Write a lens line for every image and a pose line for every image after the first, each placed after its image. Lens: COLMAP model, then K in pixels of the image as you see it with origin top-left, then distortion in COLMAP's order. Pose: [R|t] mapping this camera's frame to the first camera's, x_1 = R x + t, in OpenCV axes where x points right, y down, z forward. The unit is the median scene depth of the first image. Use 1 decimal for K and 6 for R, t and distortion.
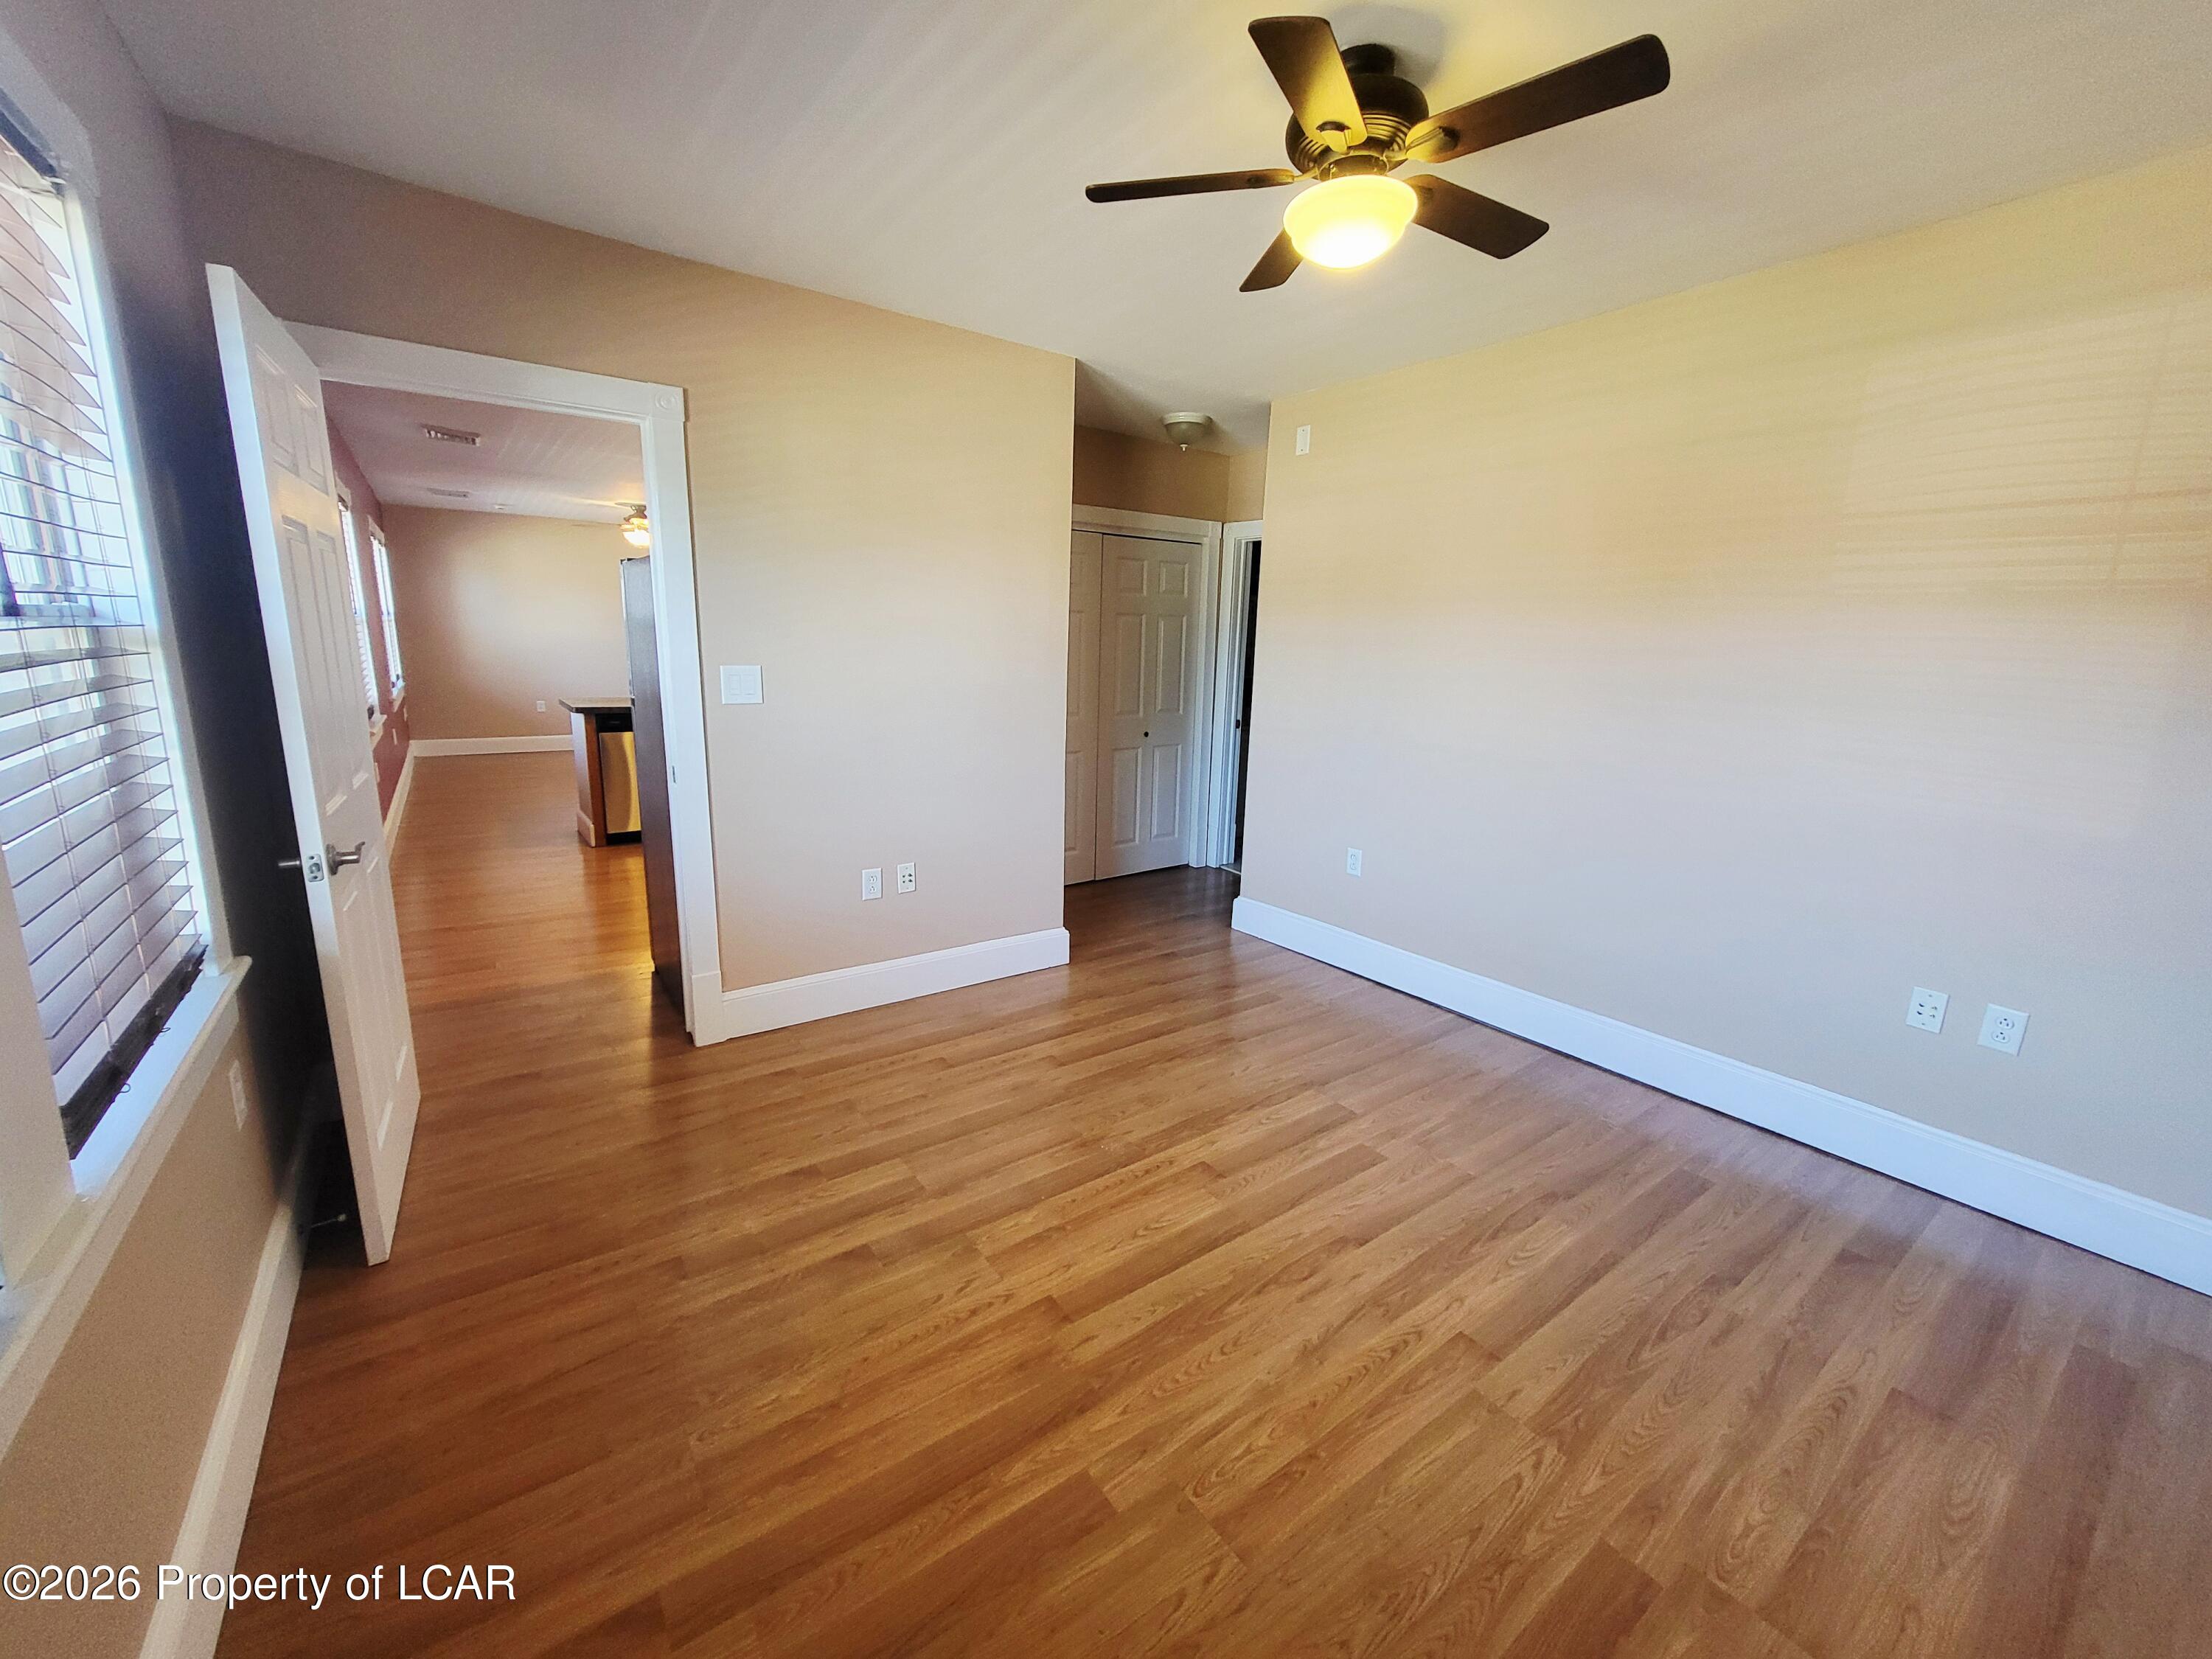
lens RADIAL K [[866.4, 0, 1089.5], [0, 866.4, 796.6], [0, 0, 1]] dist [0.002322, -0.002590]
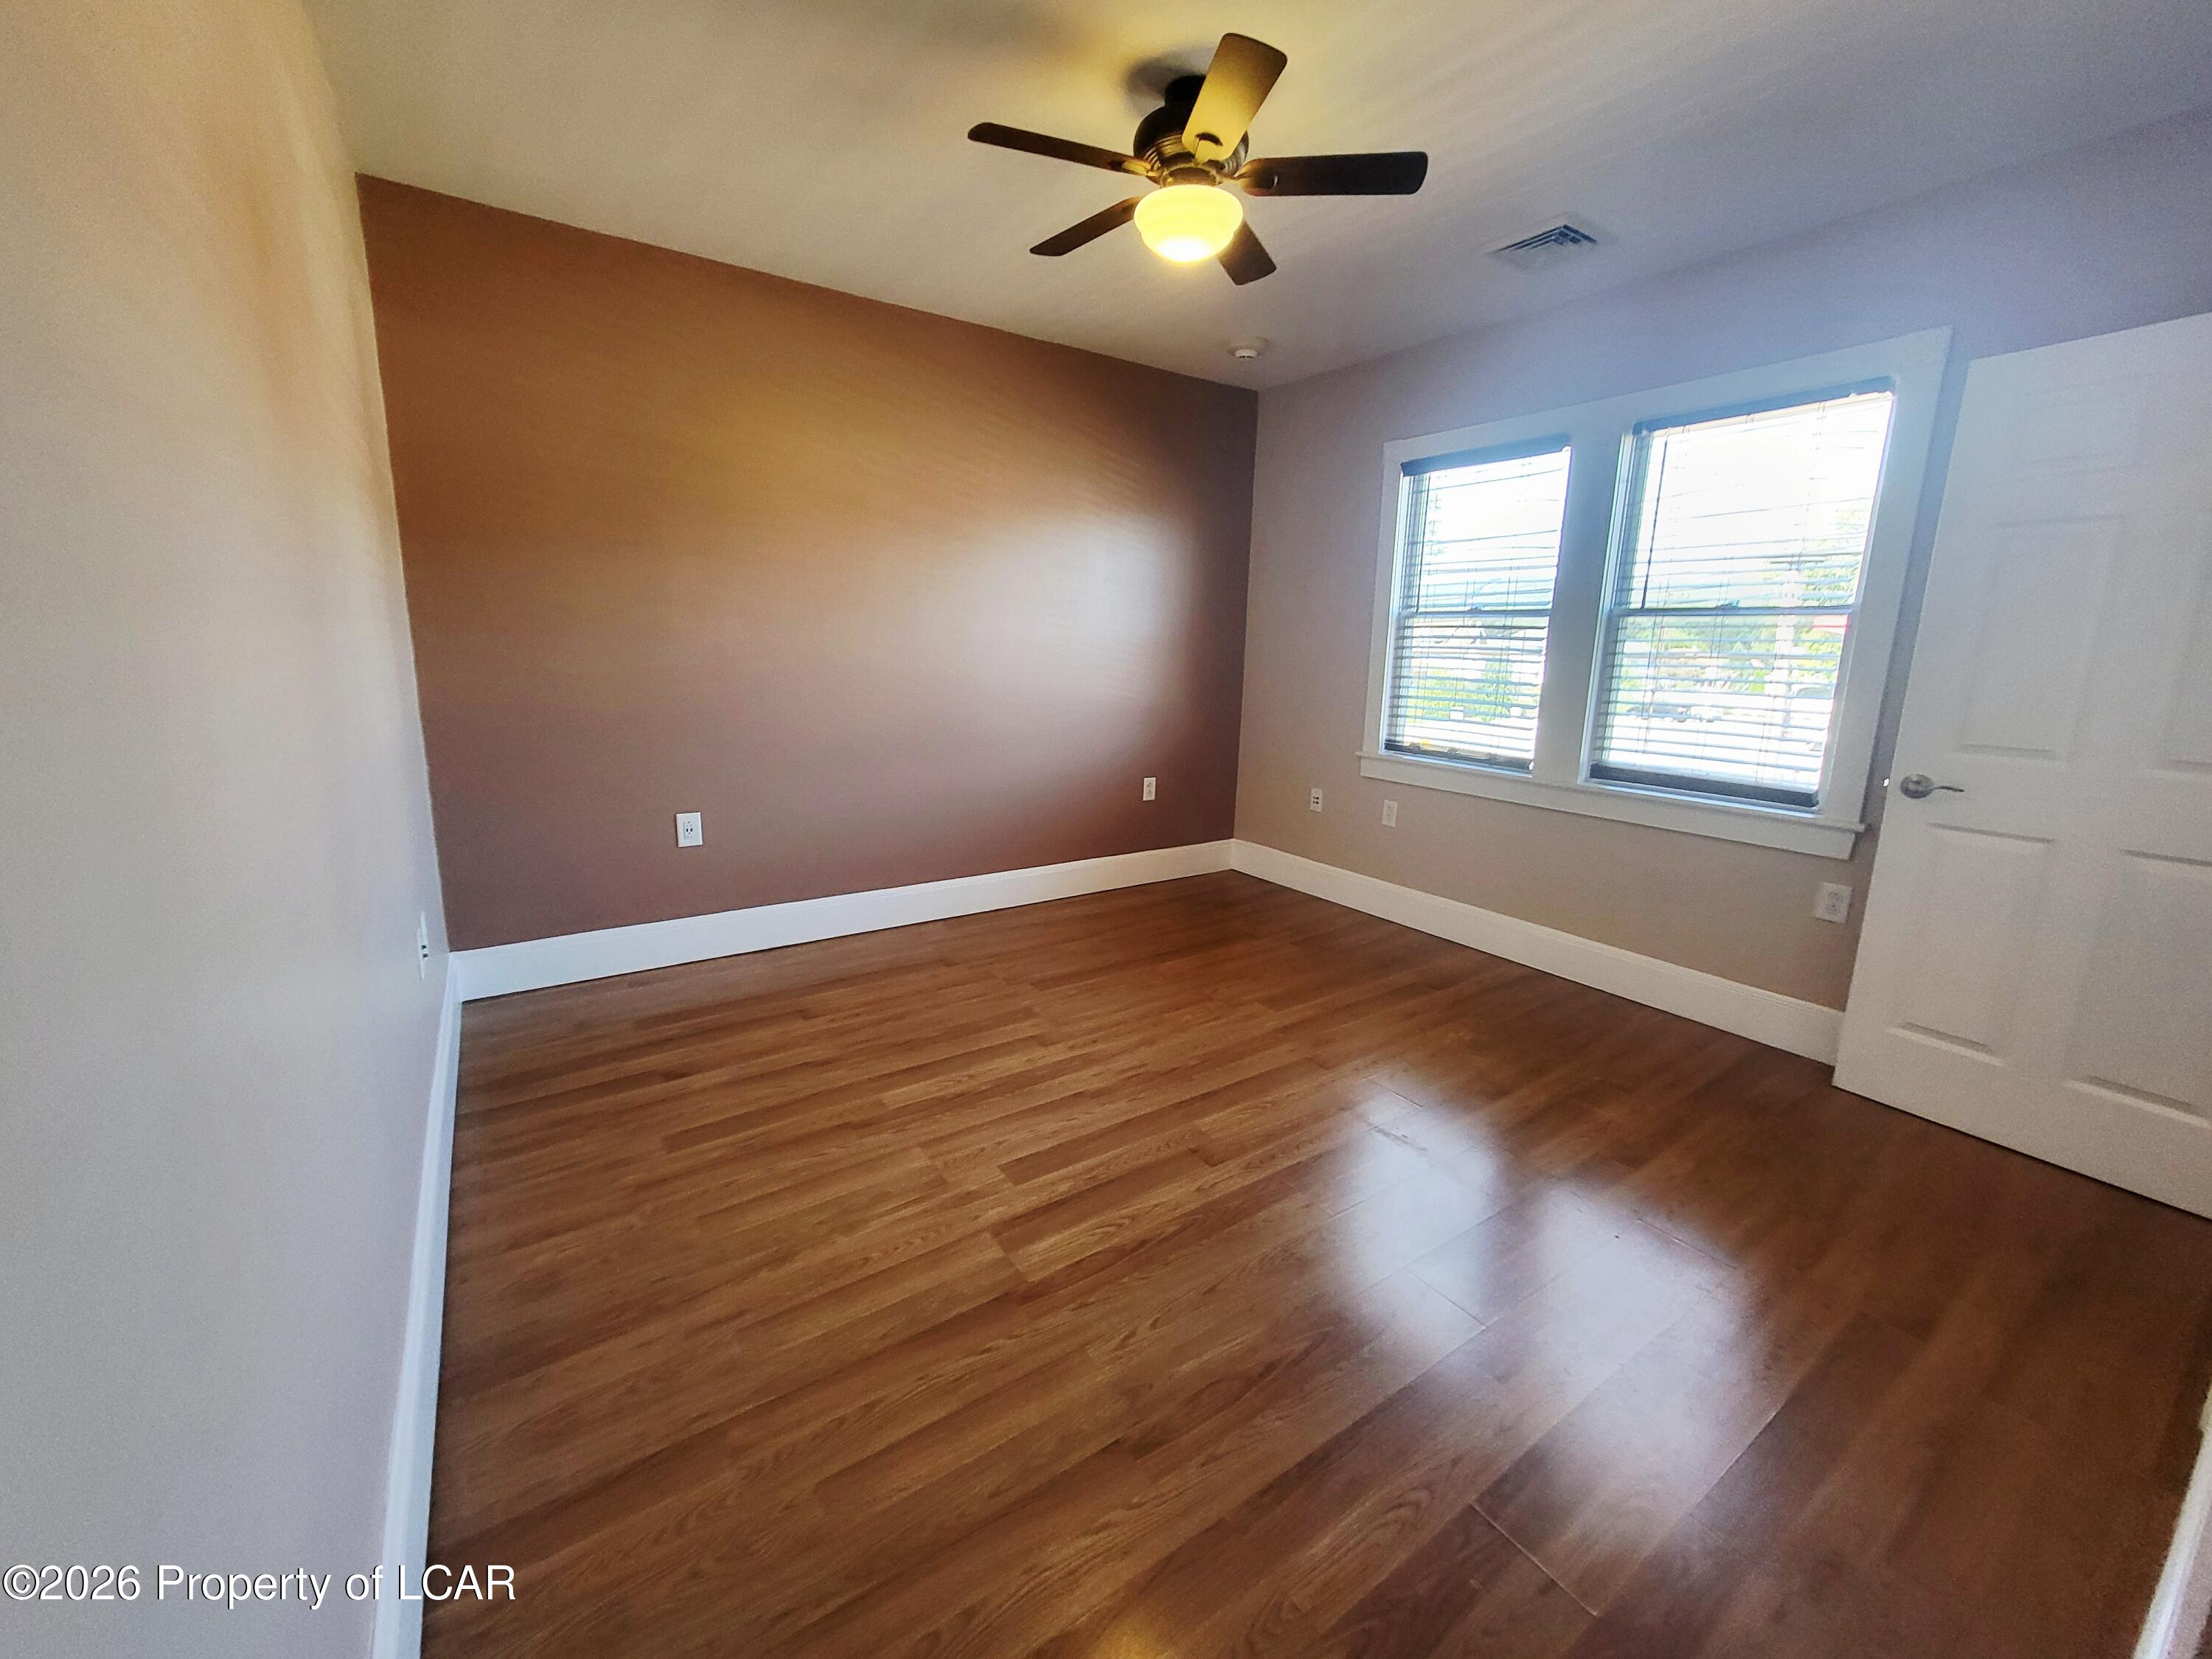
lens RADIAL K [[866.4, 0, 1089.5], [0, 866.4, 796.6], [0, 0, 1]] dist [0.002322, -0.002590]
pose [[-0.998373, -0.051648, 0.024160, 0.310597], [-0.039804, 0.934675, 0.353269, -0.296383], [-0.040828, 0.351733, -0.935210, 2.078933]]
